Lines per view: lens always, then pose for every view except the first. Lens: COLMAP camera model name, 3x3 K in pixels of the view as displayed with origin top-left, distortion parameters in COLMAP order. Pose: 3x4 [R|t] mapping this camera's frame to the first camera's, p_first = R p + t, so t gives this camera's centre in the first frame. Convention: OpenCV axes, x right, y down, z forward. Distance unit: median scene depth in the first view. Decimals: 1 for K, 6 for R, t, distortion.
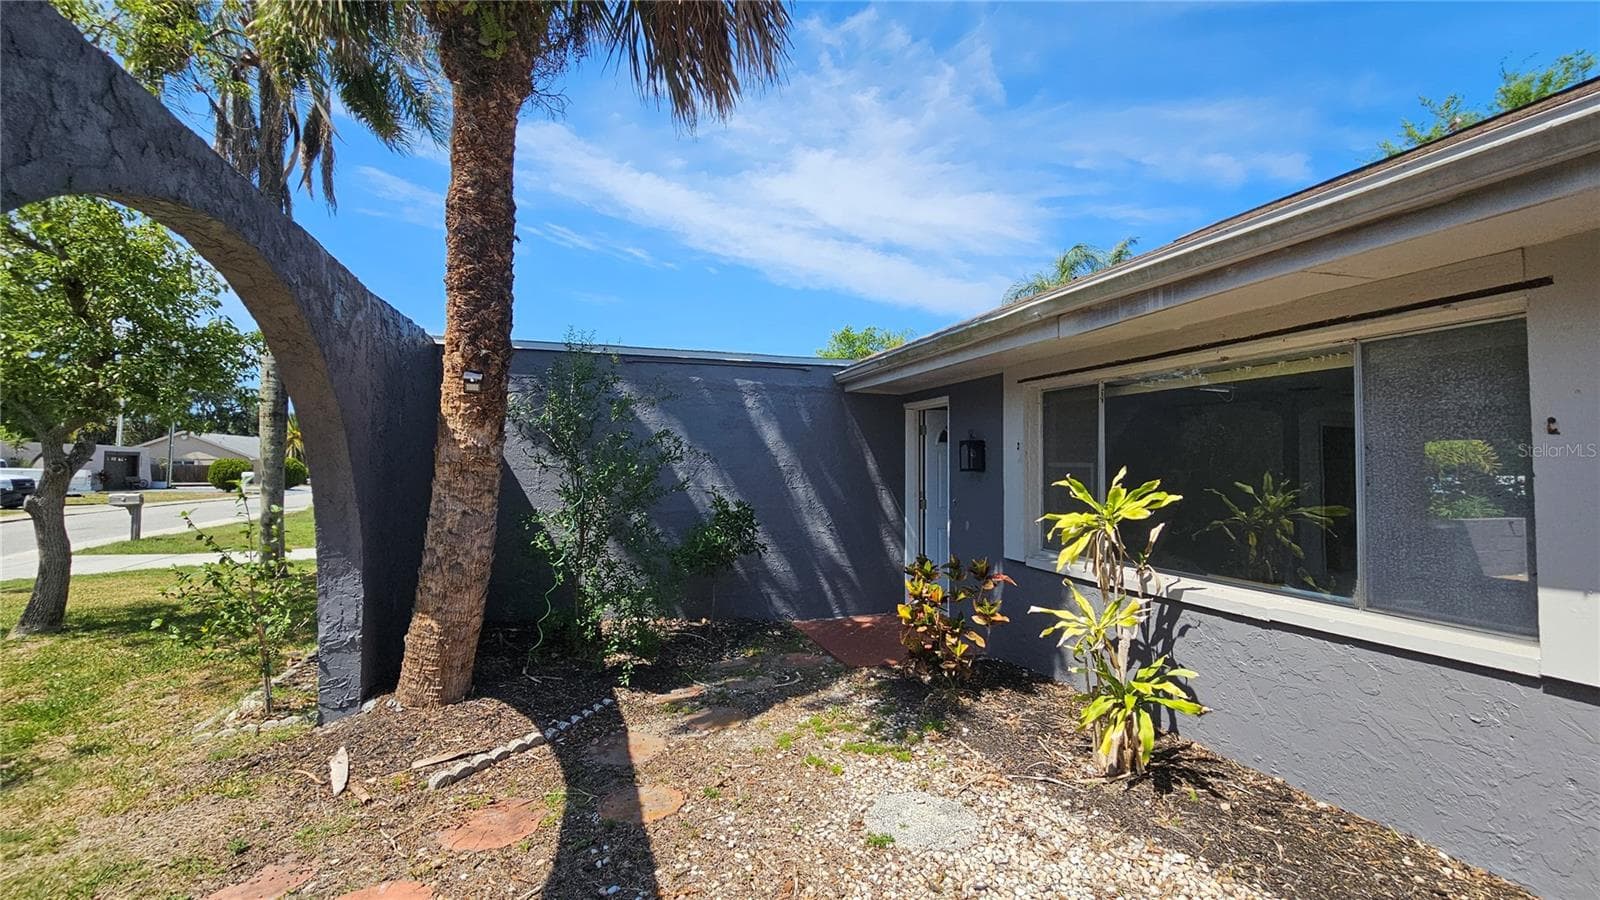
lens RADIAL K [[656.2, 0, 796.9], [0, 656.2, 446.5], [0, 0, 1]] dist [-0.001349, -0.000247]
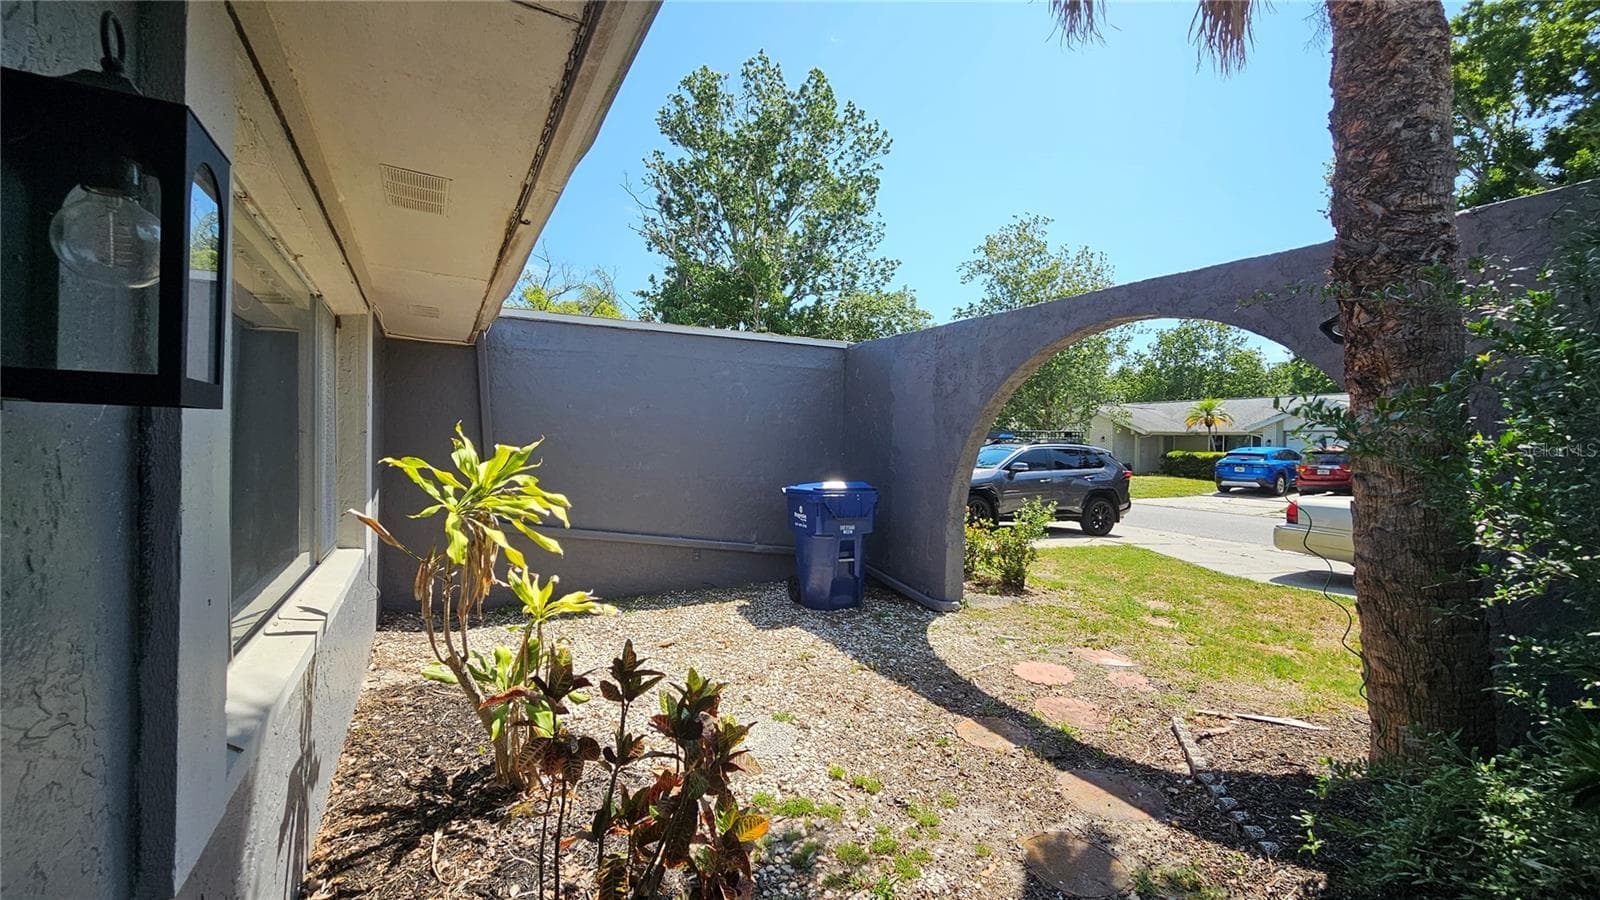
lens RADIAL K [[651.4, 0, 799.1], [0, 651.4, 447.3], [0, 0, 1]] dist [-0.002310, -0.000702]
pose [[-0.980359, -0.015580, -0.196605, 0.264455], [-0.011363, 0.999681, -0.022558, 0.063862], [0.196894, -0.019881, -0.980223, 1.681508]]
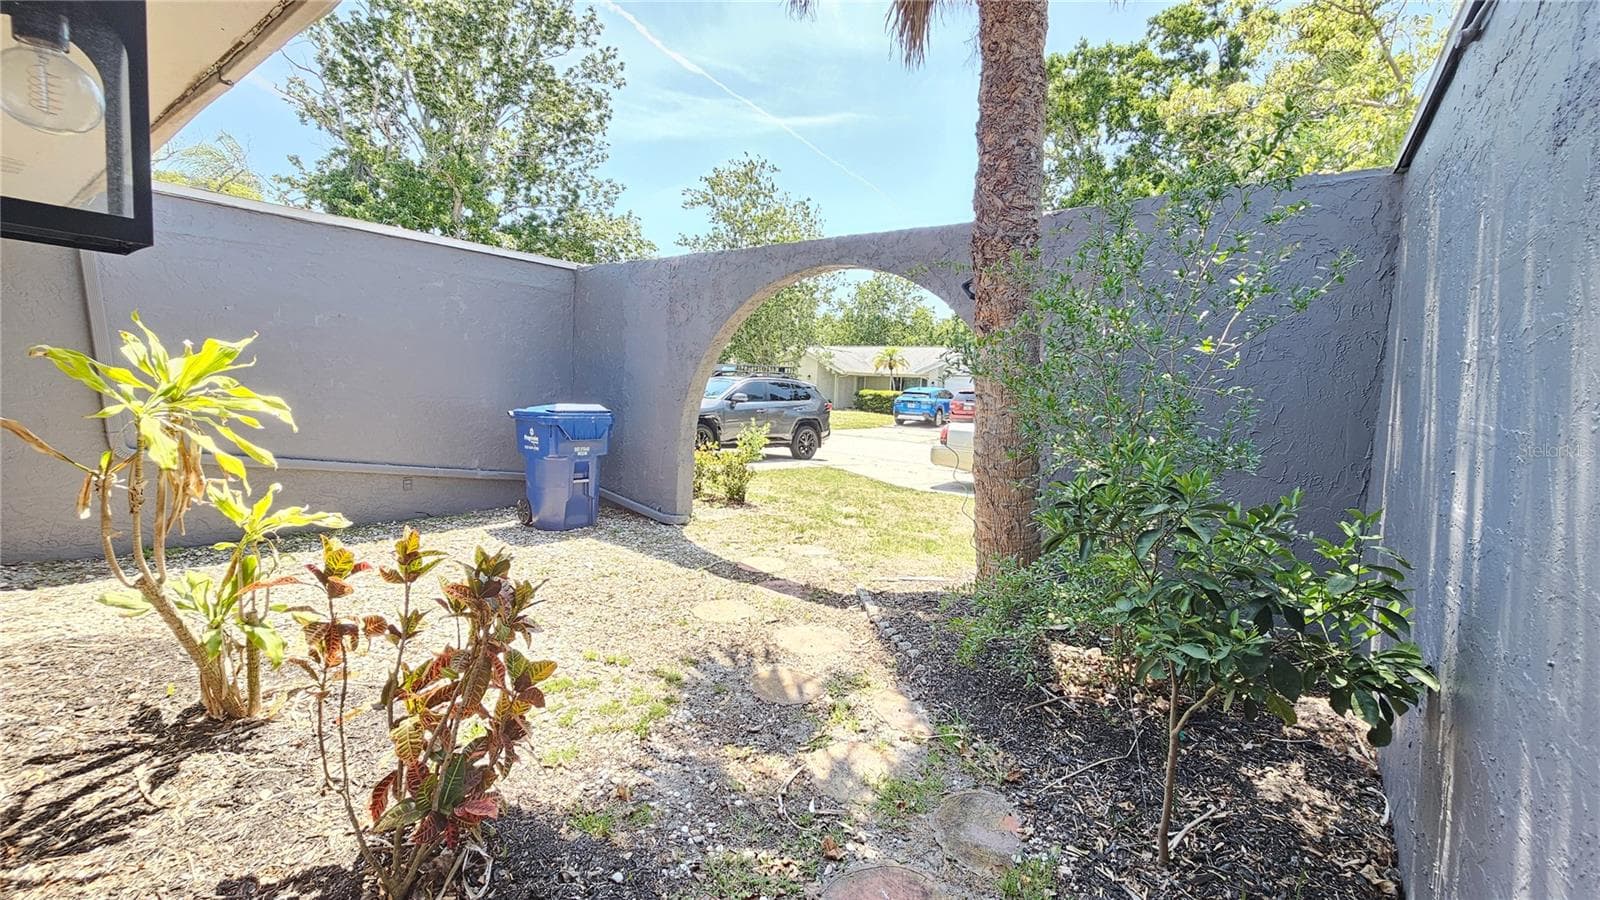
lens RADIAL K [[651.4, 0, 799.1], [0, 651.4, 447.3], [0, 0, 1]] dist [-0.002310, -0.000702]
pose [[-0.812948, 0.016664, -0.582098, 0.337870], [-0.028849, 0.997211, 0.068837, 0.091648], [0.581622, 0.072754, -0.810199, 1.766712]]
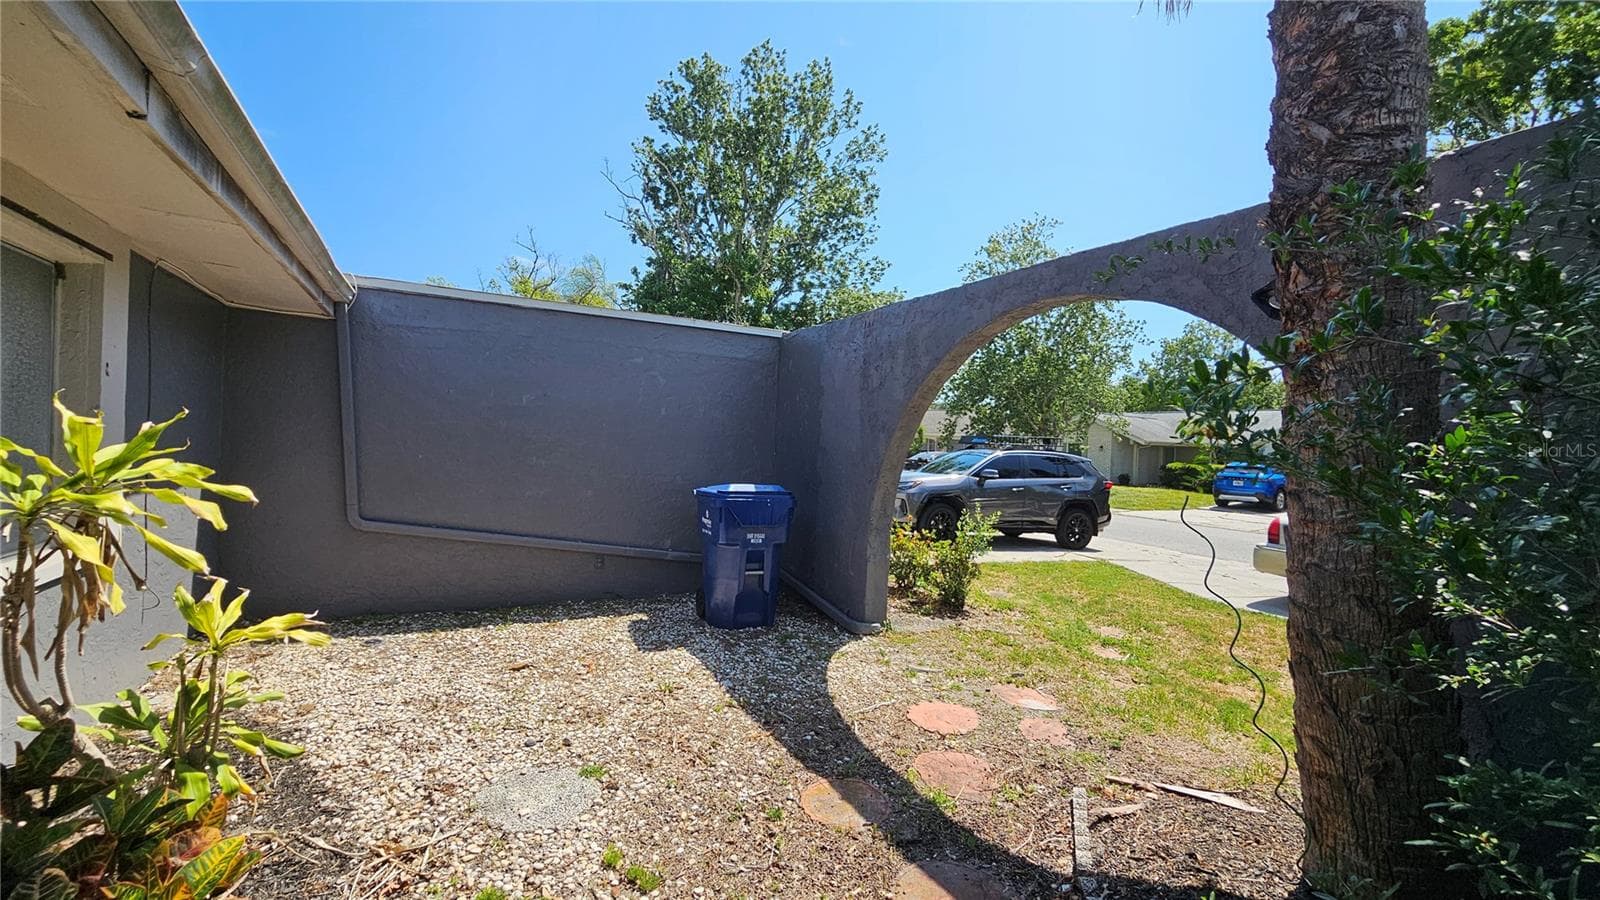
lens RADIAL K [[656.2, 0, 796.9], [0, 656.2, 446.5], [0, 0, 1]] dist [-0.001349, -0.000247]
pose [[-0.980971, -0.042168, -0.189521, 0.016887], [-0.037805, 0.998932, -0.026583, 0.063550], [0.190440, -0.018912, -0.981517, 1.550346]]
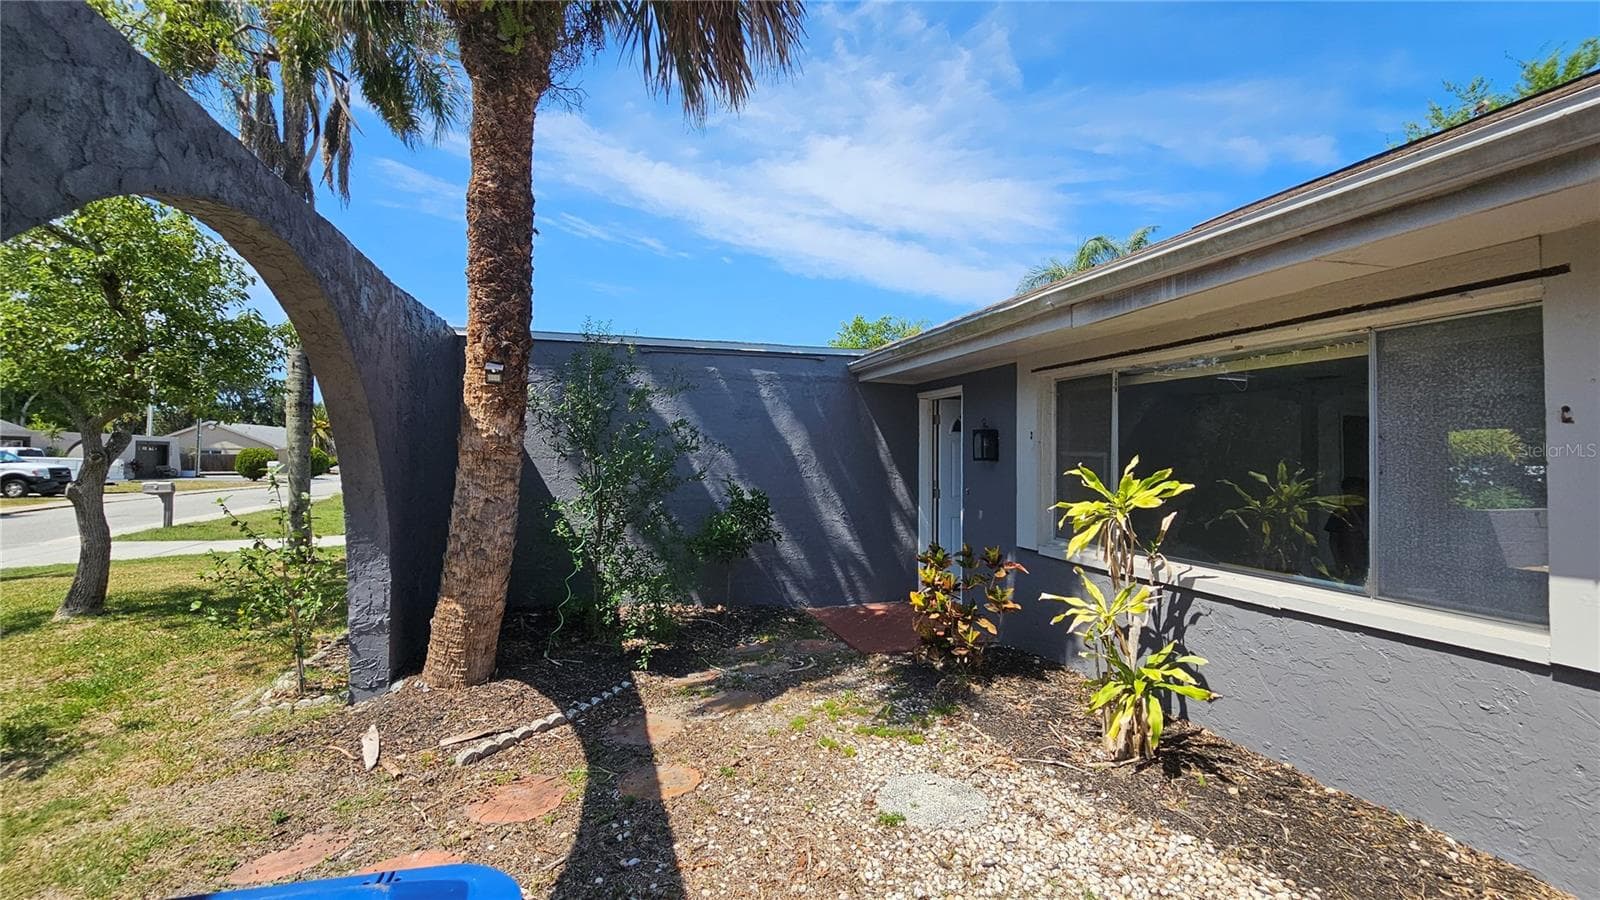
lens RADIAL K [[656.2, 0, 796.9], [0, 656.2, 446.5], [0, 0, 1]] dist [-0.001349, -0.000247]
pose [[0.999755, 0.000233, -0.022141, 0.001008], [0.000114, 0.999877, 0.015688, 0.000776], [0.022142, -0.015686, 0.999632, -0.015285]]
